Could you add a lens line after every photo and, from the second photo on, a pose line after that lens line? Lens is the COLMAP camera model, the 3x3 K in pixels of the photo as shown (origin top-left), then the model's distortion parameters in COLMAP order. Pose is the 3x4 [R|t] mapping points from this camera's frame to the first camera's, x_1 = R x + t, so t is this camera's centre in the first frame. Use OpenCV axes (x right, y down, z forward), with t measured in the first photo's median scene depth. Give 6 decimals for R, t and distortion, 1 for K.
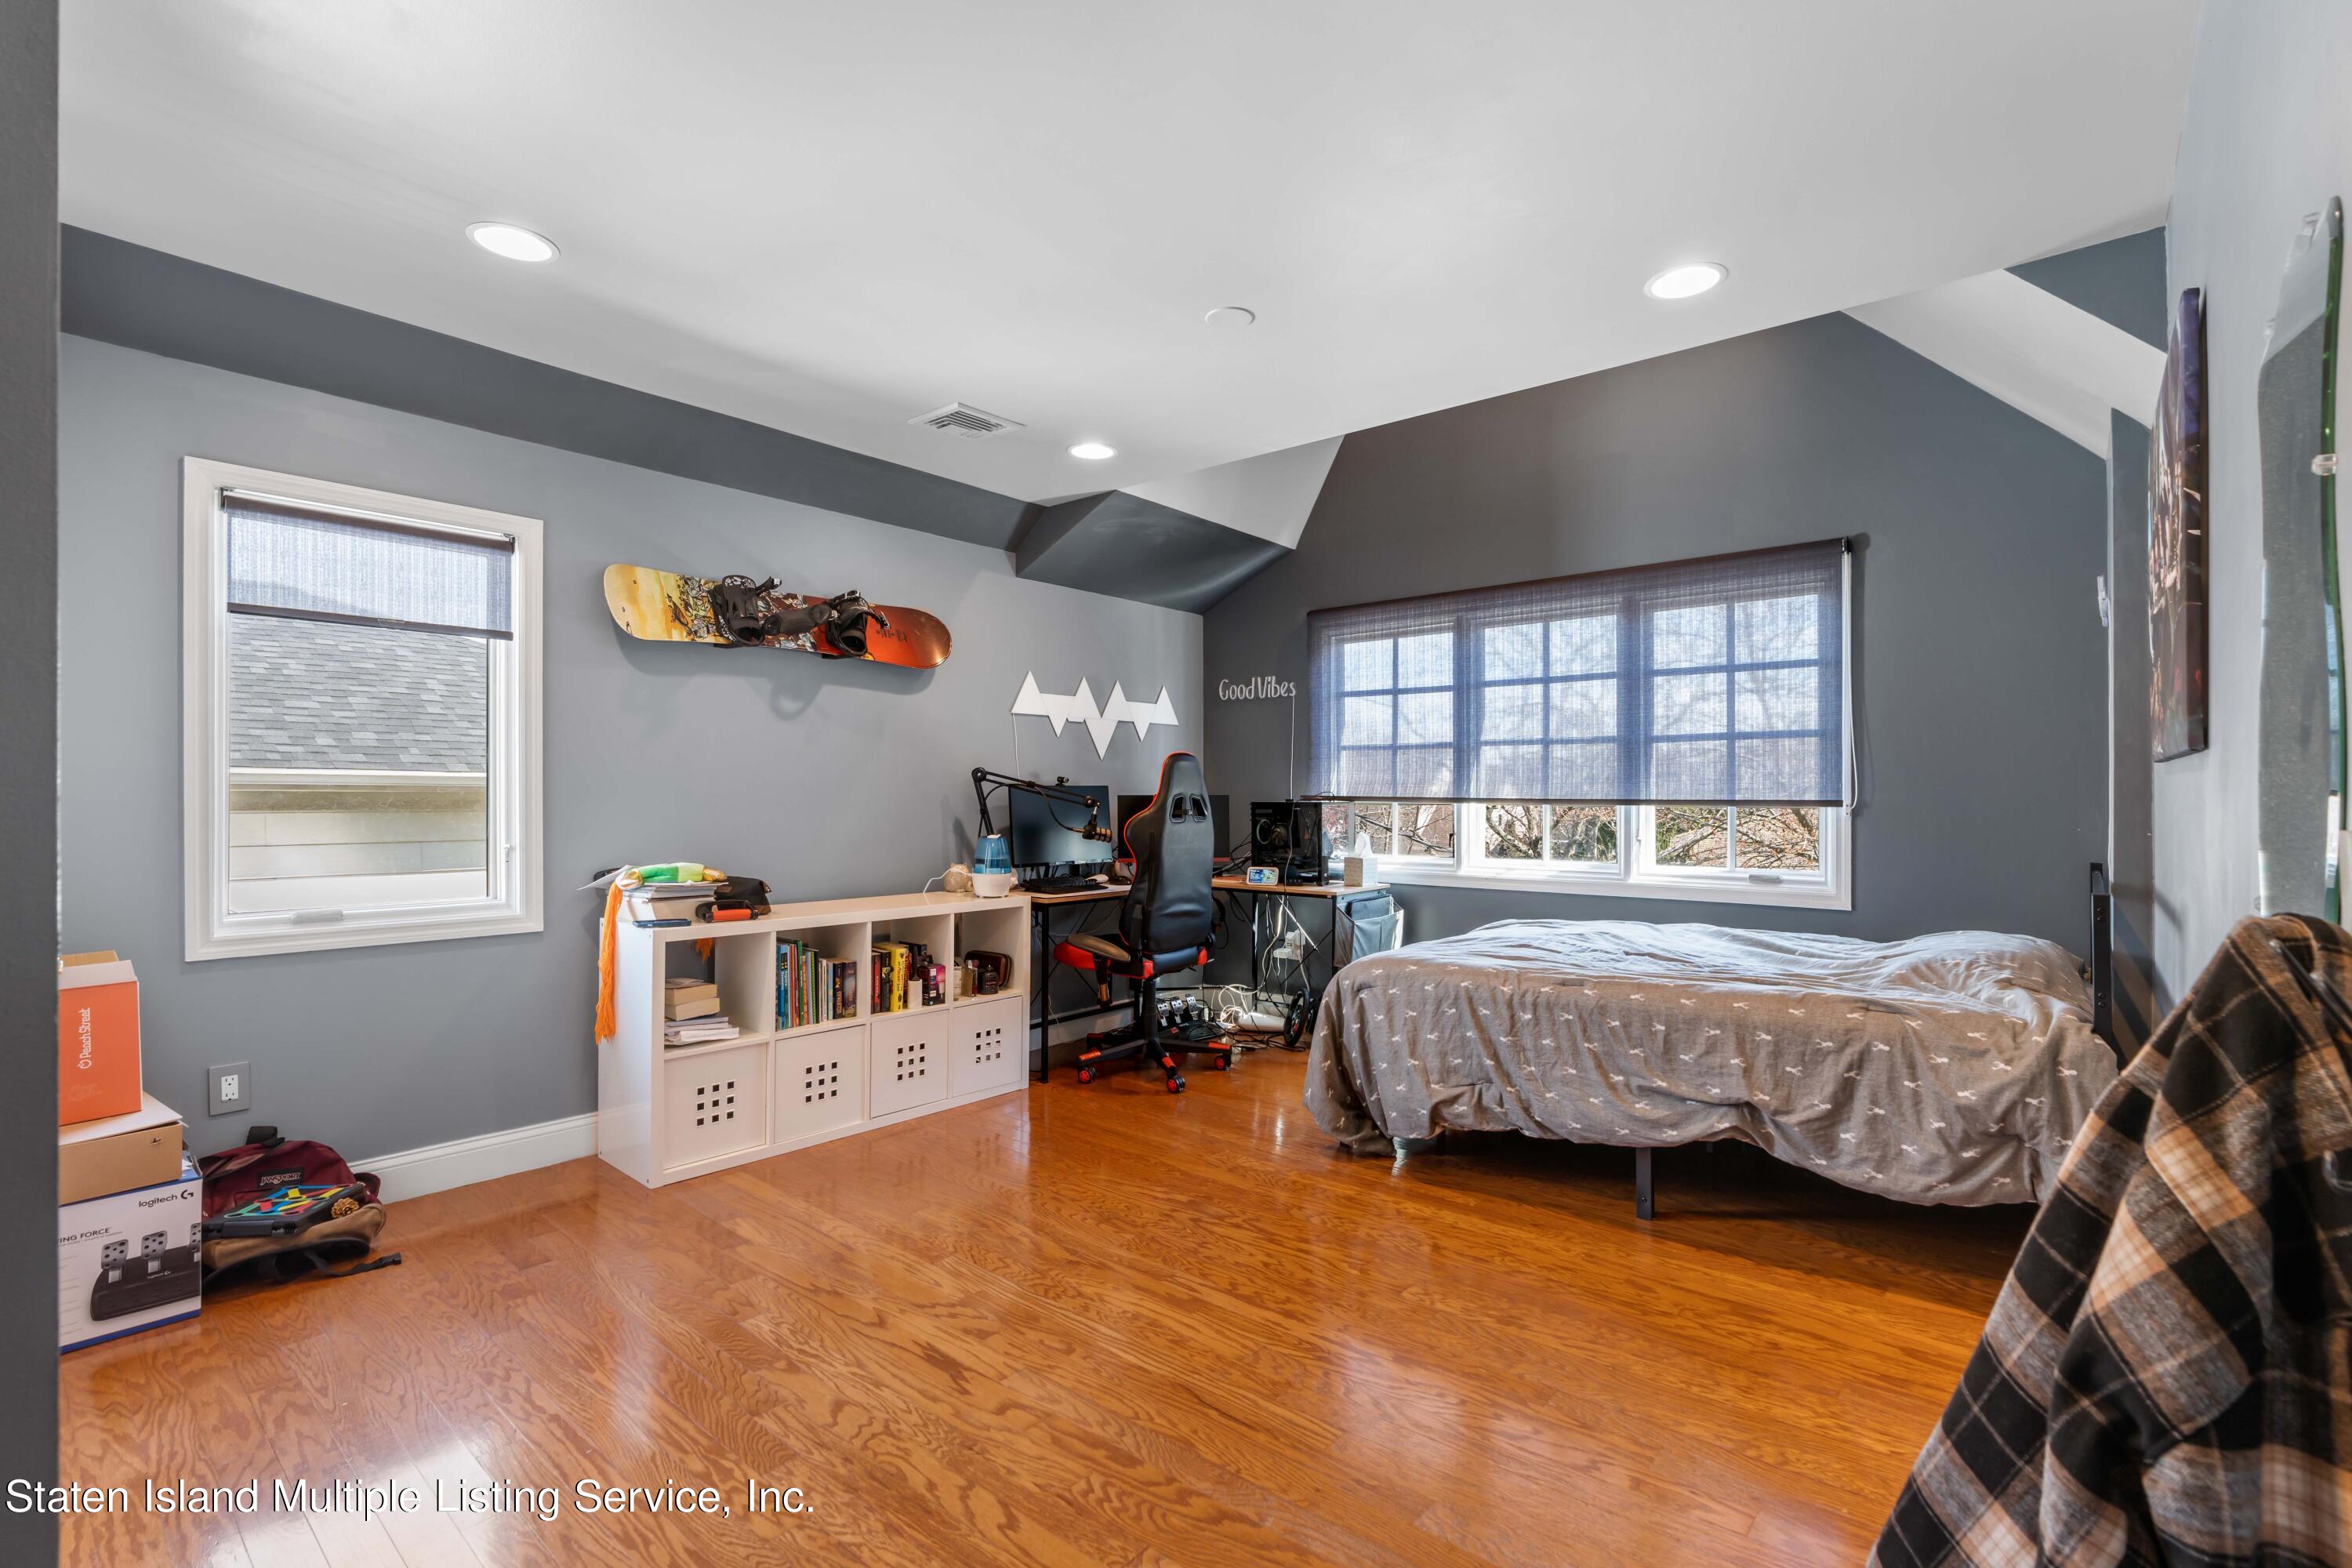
lens RADIAL K [[1075.0, 0, 1169.0], [0, 1075.0, 787.8], [0, 0, 1]] dist [-0.001592, 0.001850]
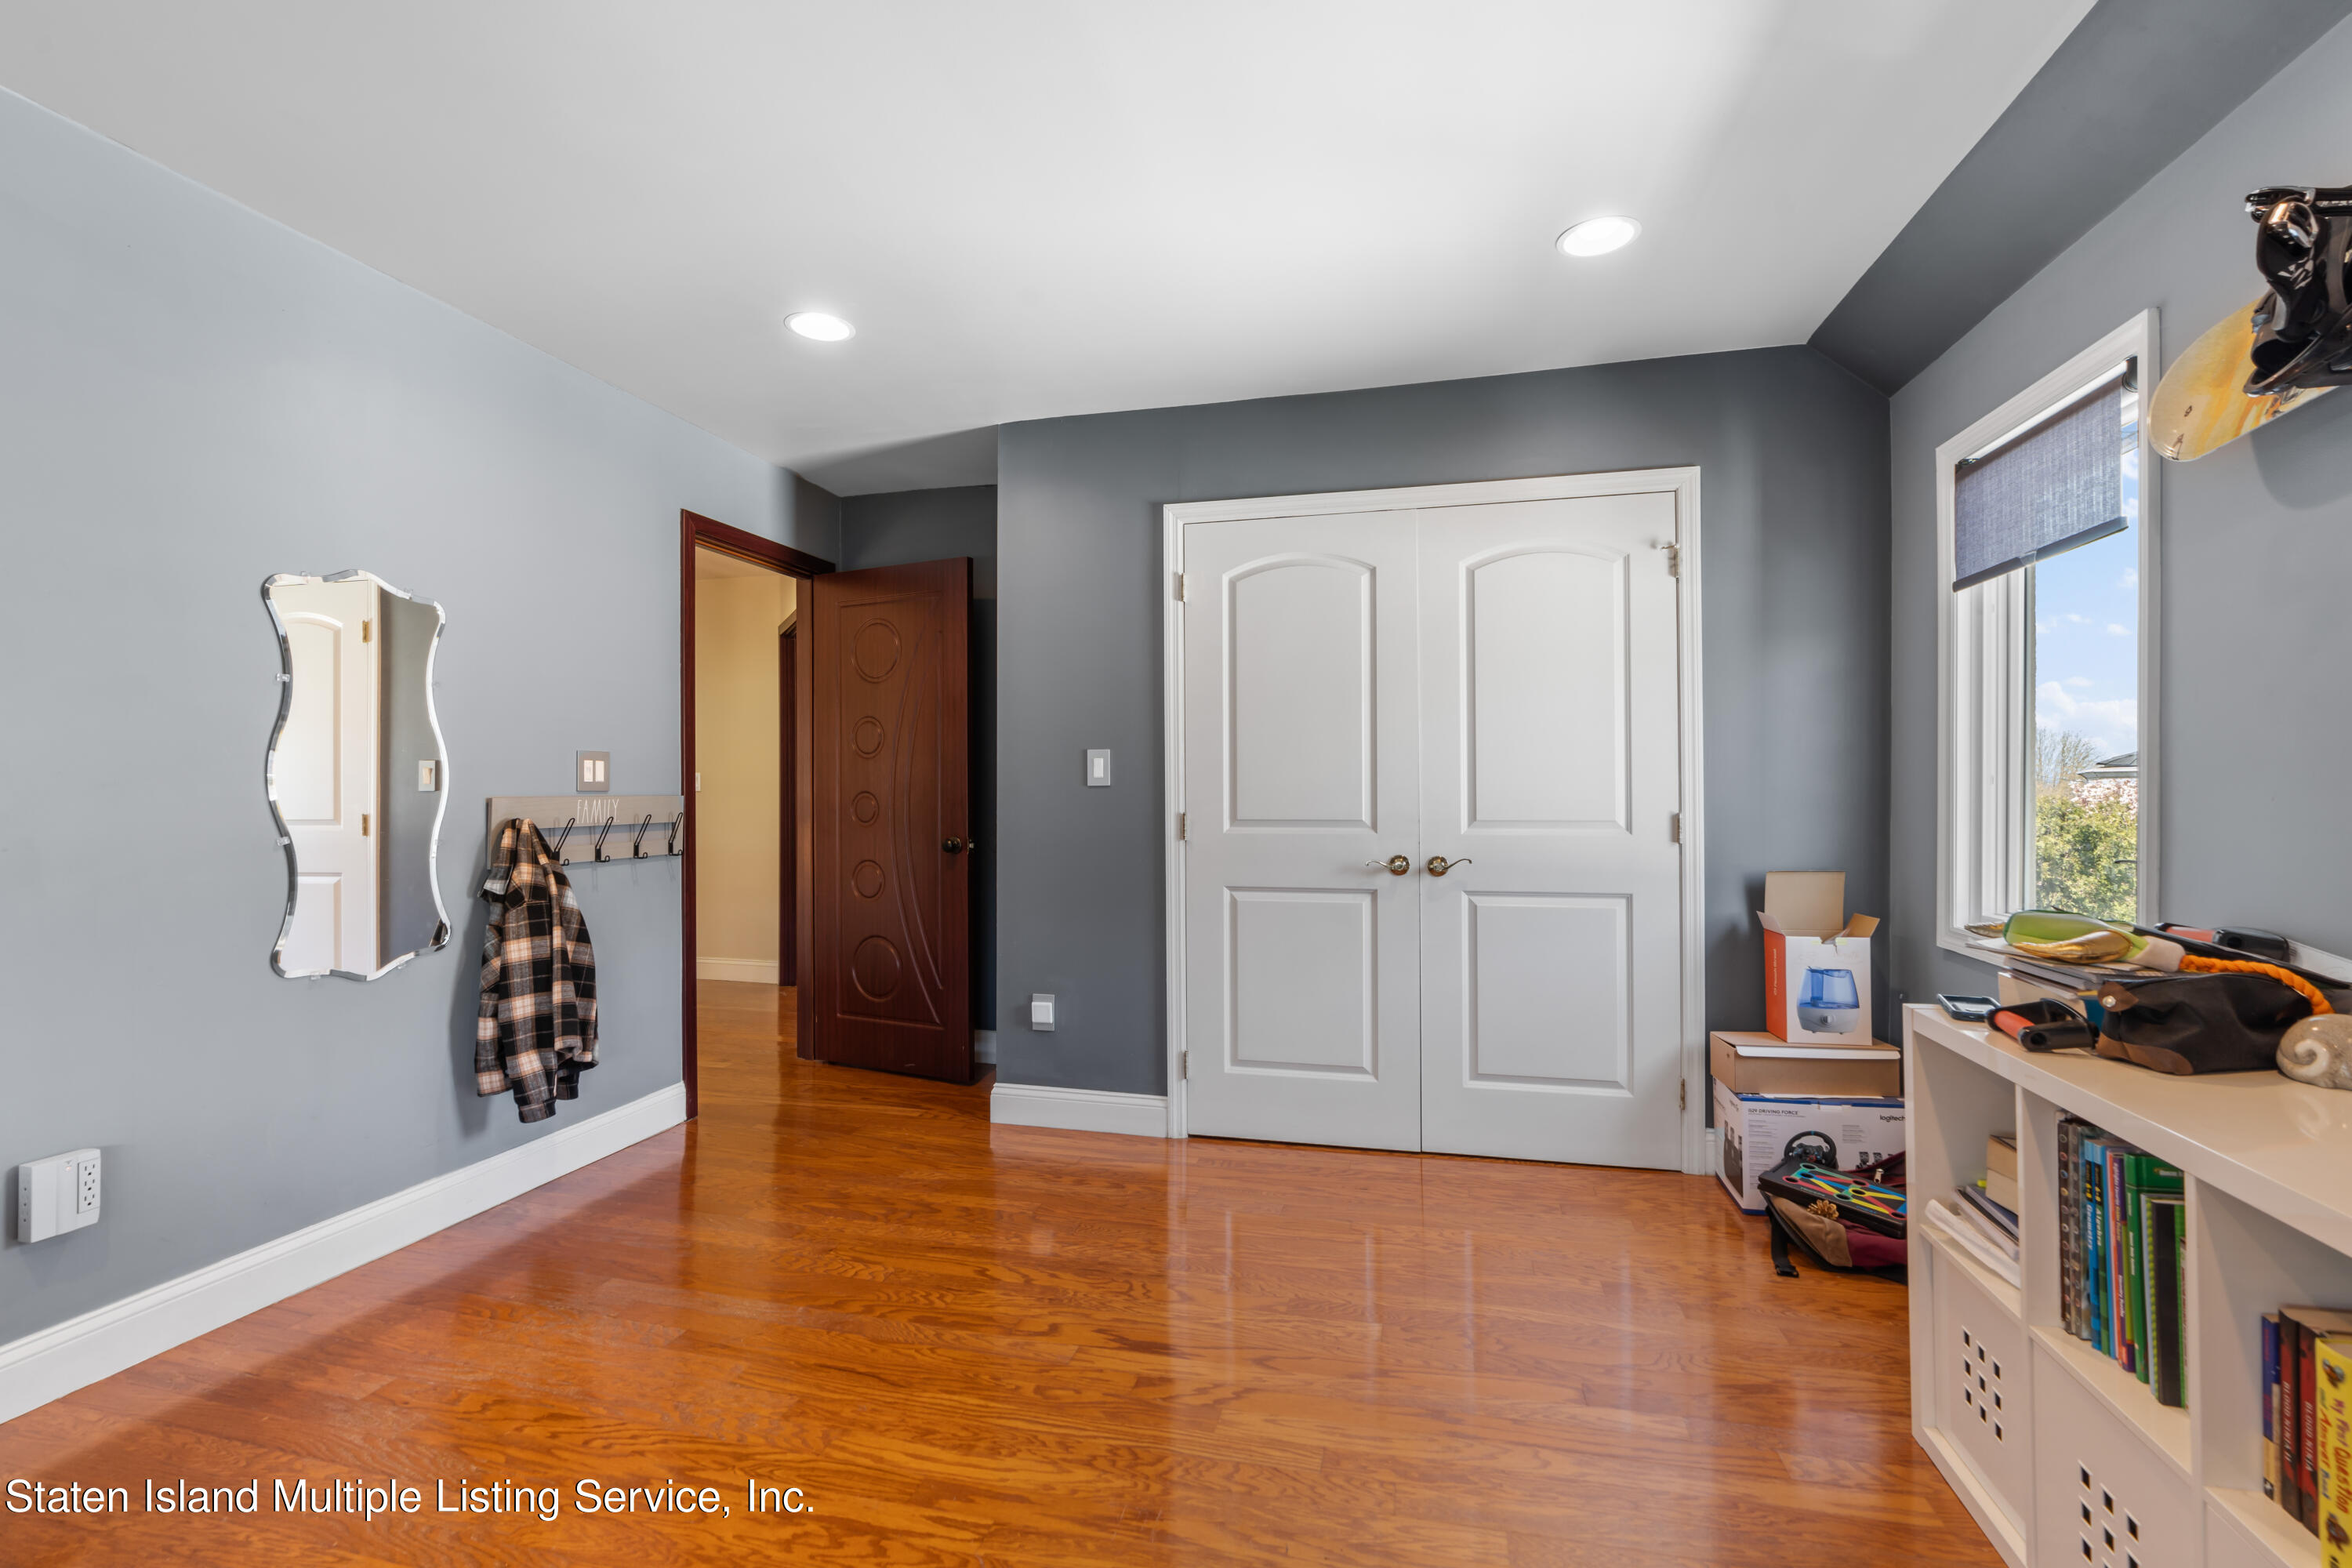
lens RADIAL K [[1075.0, 0, 1173.3], [0, 1075.0, 787.4], [0, 0, 1]] dist [-0.001592, 0.001850]
pose [[-0.894326, 0.002218, -0.447411, 0.207154], [0.005719, 0.999963, -0.006474, 0.018276], [0.447380, -0.008348, -0.894305, 1.819421]]
